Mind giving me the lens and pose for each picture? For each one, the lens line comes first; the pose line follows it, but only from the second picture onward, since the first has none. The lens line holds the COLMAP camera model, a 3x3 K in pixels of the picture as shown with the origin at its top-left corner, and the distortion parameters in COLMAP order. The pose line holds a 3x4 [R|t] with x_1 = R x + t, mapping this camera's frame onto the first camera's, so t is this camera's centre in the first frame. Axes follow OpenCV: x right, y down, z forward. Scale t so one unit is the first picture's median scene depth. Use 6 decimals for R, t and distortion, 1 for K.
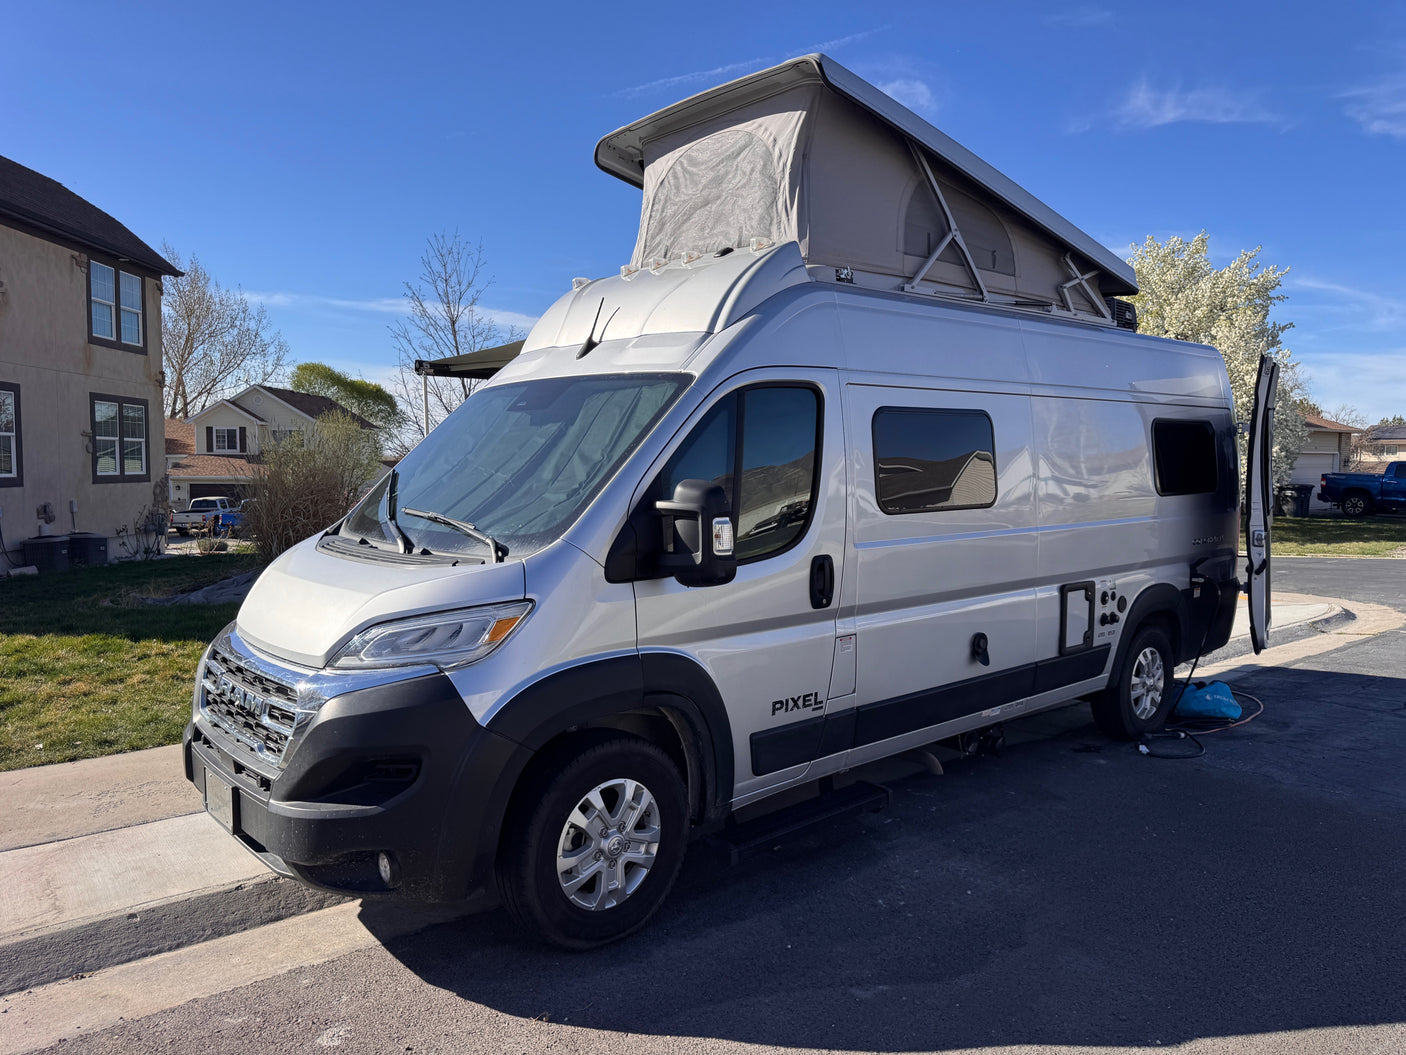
lens RADIAL K [[993.0, 0, 703.0], [0, 993.0, 527.5], [0, 0, 1]] dist [0.138124, -0.184993]
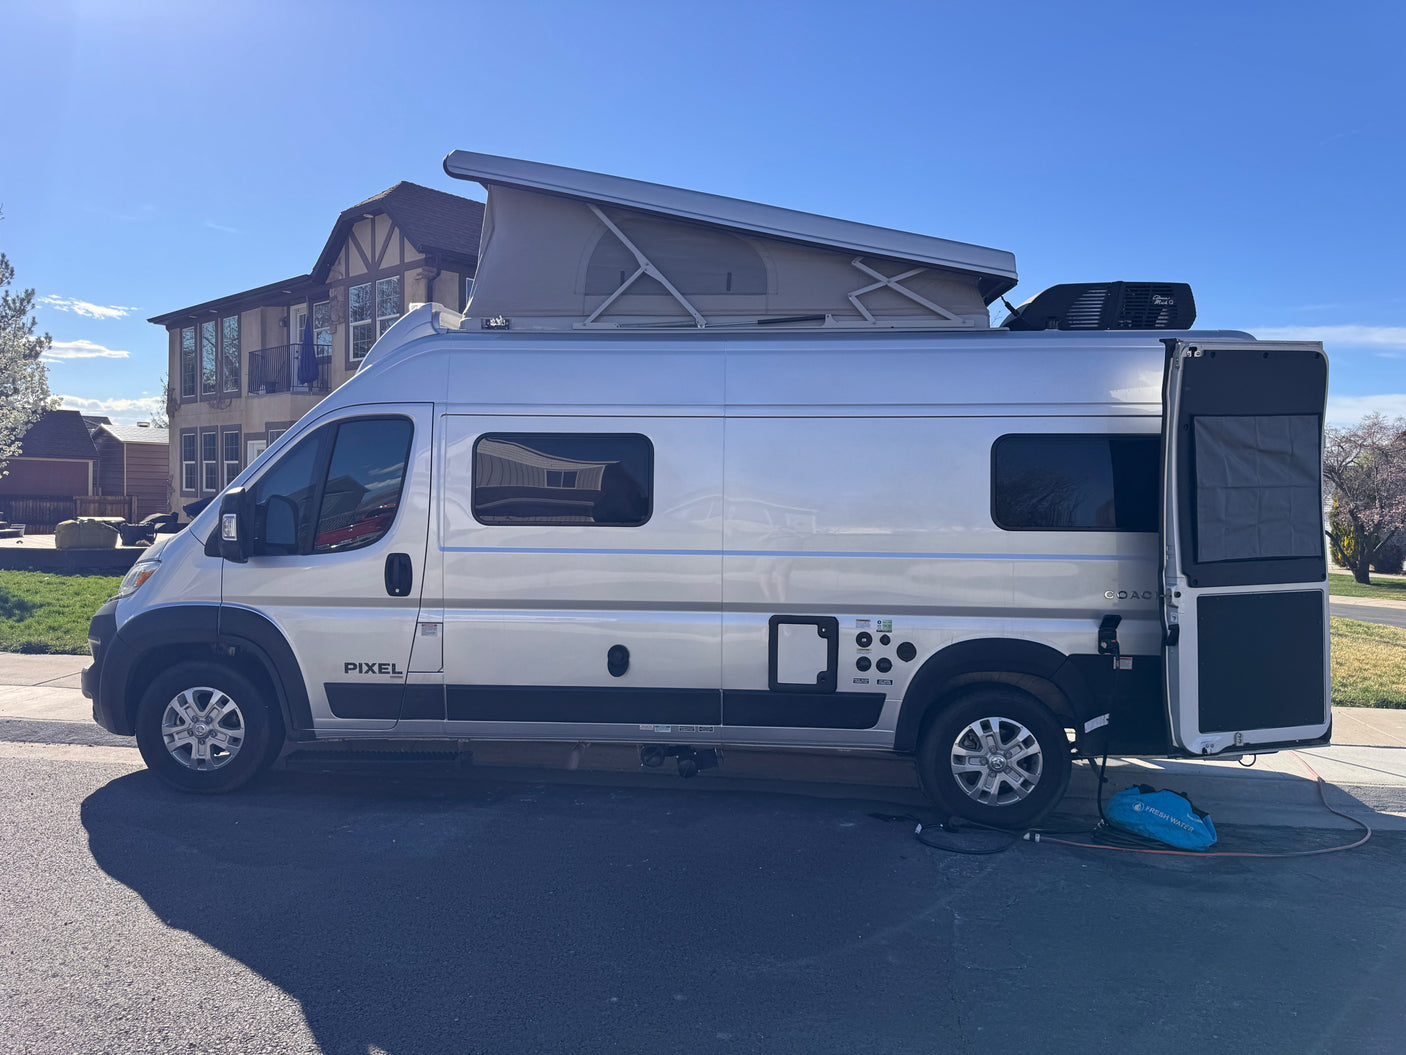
lens RADIAL K [[987.2, 0, 703.0], [0, 987.2, 527.5], [0, 0, 1]] dist [0.051709, -0.074371]
pose [[0.697036, 0.029728, -0.716419, 1.246449], [-0.060593, 0.998008, -0.017540, -0.005796], [0.714471, 0.055636, 0.697449, 0.398501]]
